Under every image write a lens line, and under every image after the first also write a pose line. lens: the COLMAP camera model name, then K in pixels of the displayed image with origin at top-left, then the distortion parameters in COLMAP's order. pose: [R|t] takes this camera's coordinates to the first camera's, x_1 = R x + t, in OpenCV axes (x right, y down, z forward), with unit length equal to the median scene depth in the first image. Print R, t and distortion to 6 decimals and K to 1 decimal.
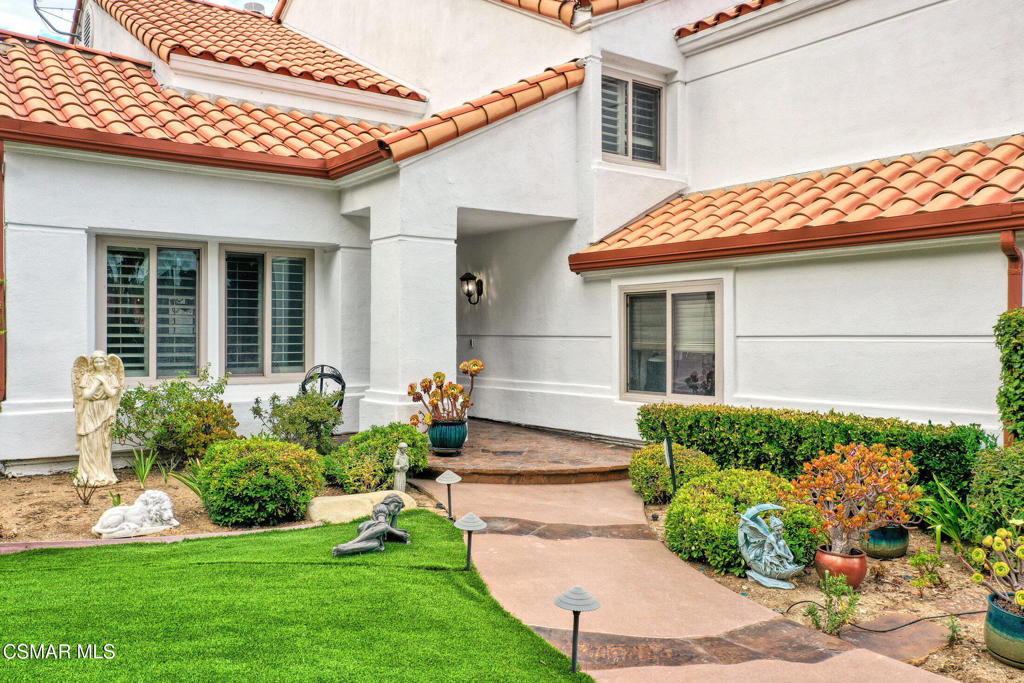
lens RADIAL K [[831.5, 0, 511.3], [0, 831.5, 312.0], [0, 0, 1]] dist [-0.006042, -0.000989]
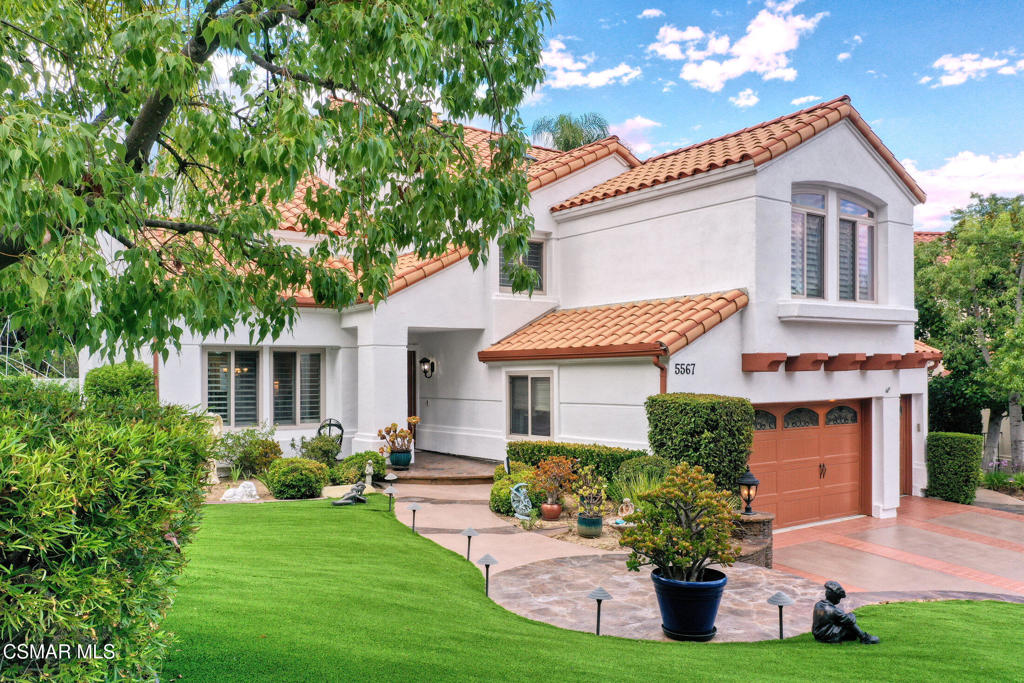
lens RADIAL K [[835.1, 0, 512.7], [0, 835.1, 365.9], [0, 0, 1]] dist [-0.012379, -0.004755]
pose [[0.999774, -0.003667, -0.020920, 0.192568], [0.003957, 0.999897, 0.013824, -0.070097], [0.020867, -0.013903, 0.999686, -0.739316]]
